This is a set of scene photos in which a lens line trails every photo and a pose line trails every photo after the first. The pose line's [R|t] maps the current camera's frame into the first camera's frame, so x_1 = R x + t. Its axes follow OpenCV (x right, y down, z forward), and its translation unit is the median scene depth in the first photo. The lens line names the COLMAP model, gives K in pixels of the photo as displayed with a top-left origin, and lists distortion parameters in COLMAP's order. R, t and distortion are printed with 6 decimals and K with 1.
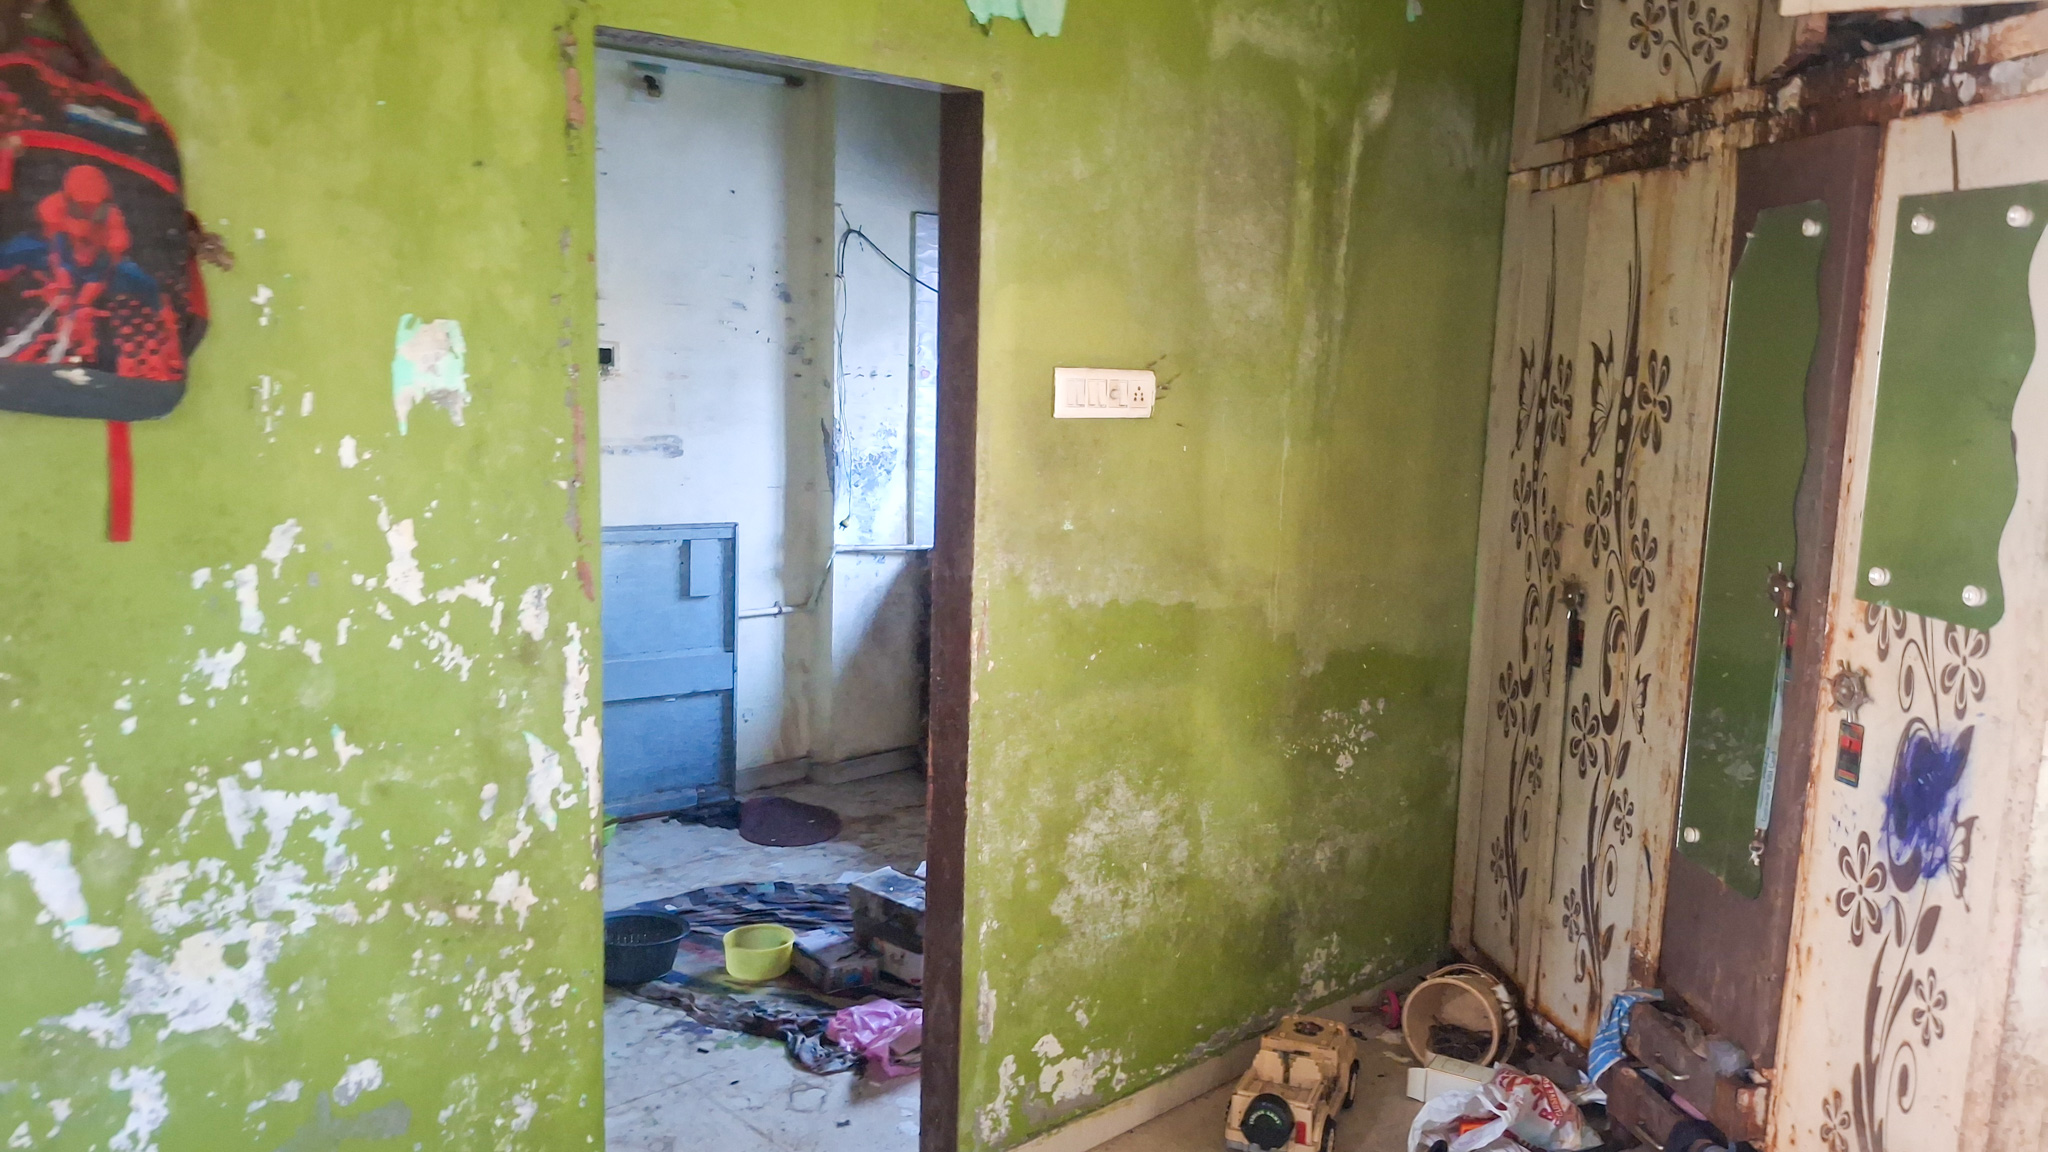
lens RADIAL K [[1509.3, 0, 1062.7], [0, 1509.3, 567.9], [0, 0, 1]] dist [0.094746, -0.141499]
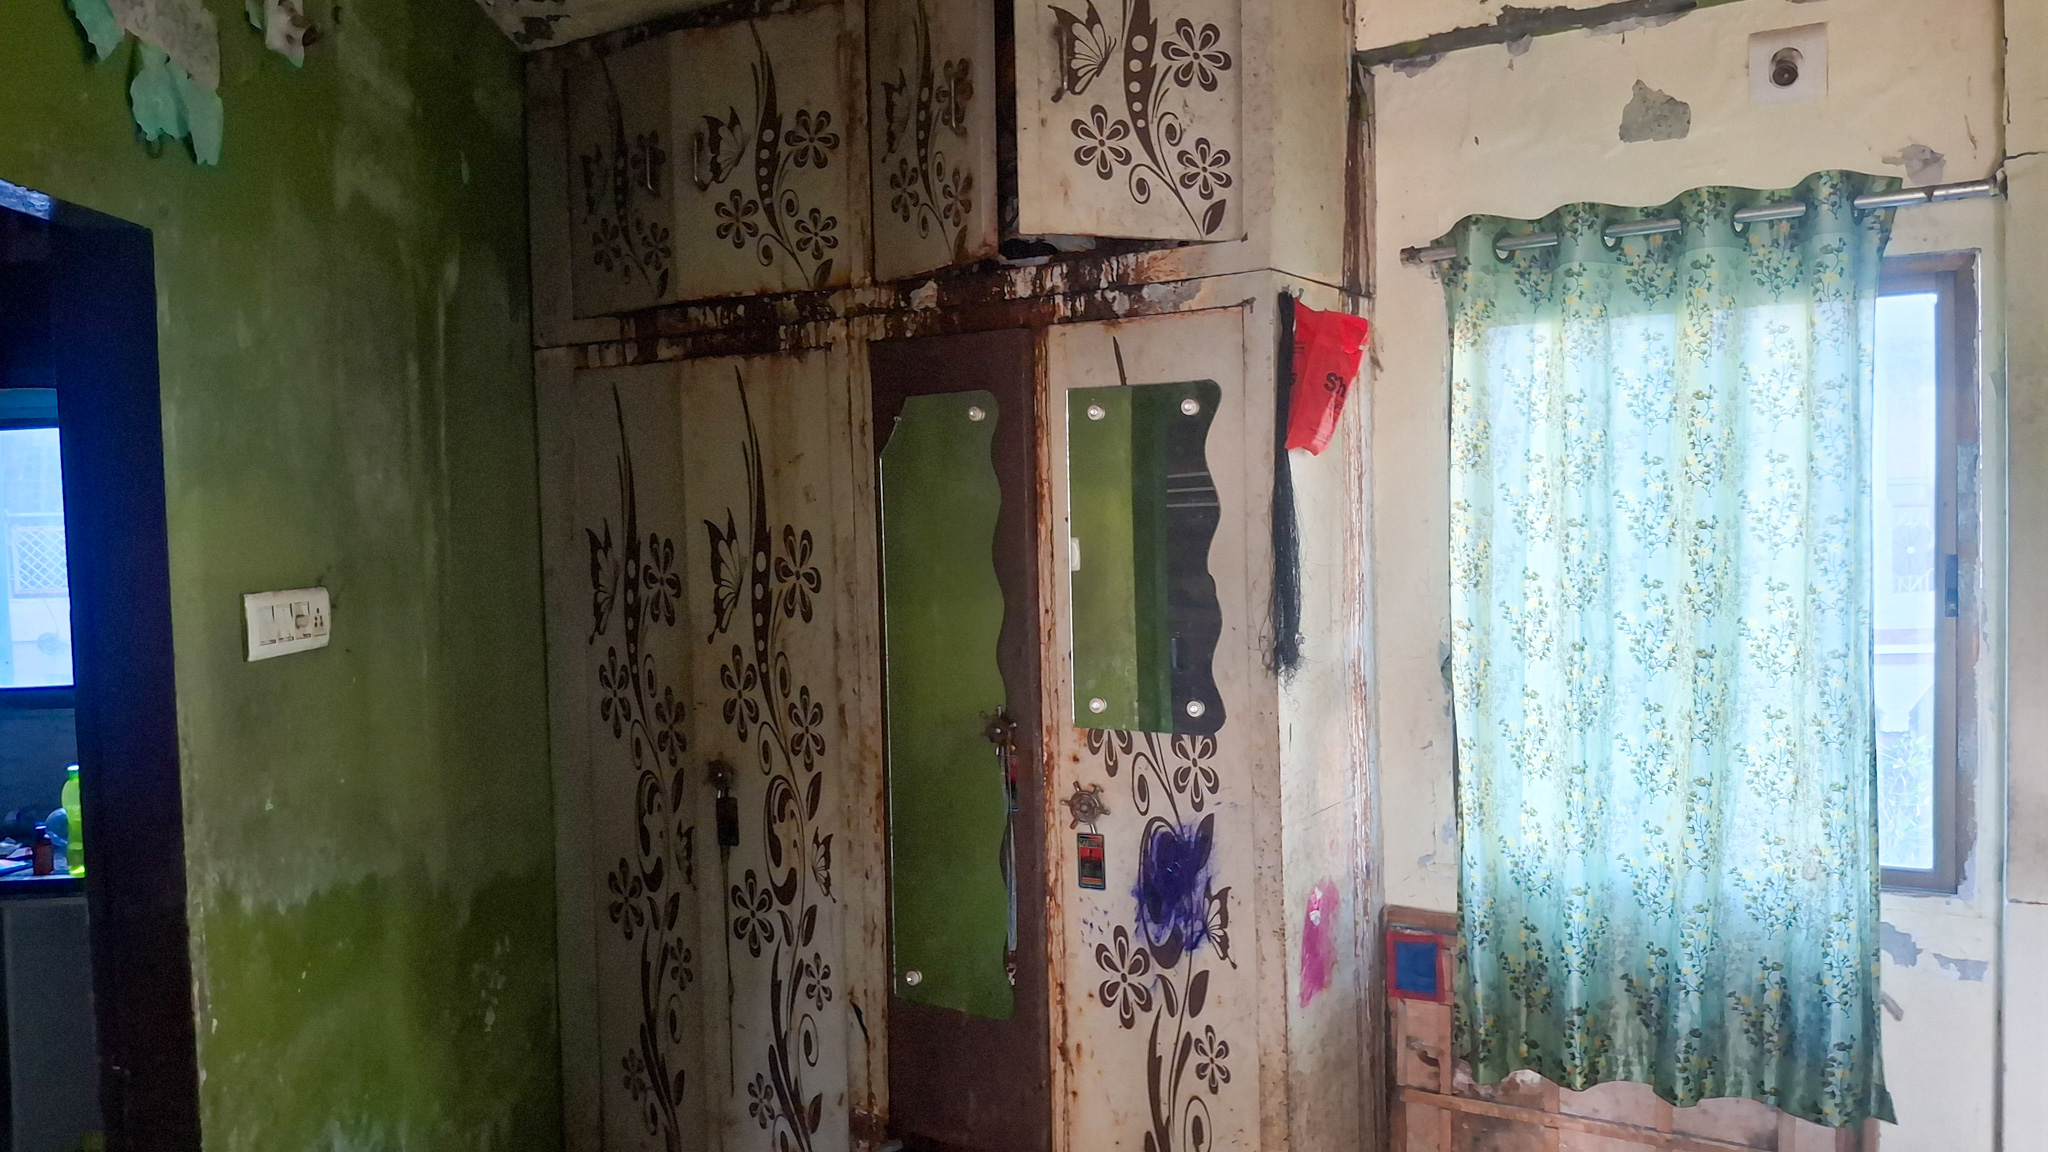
lens RADIAL K [[1509.3, 0, 1062.7], [0, 1509.3, 567.9], [0, 0, 1]] dist [0.094746, -0.141499]
pose [[0.657935, -0.083776, 0.748400, -0.284641], [0.160708, 0.986520, -0.030851, -0.055664], [-0.735727, 0.140572, 0.662529, 0.196689]]
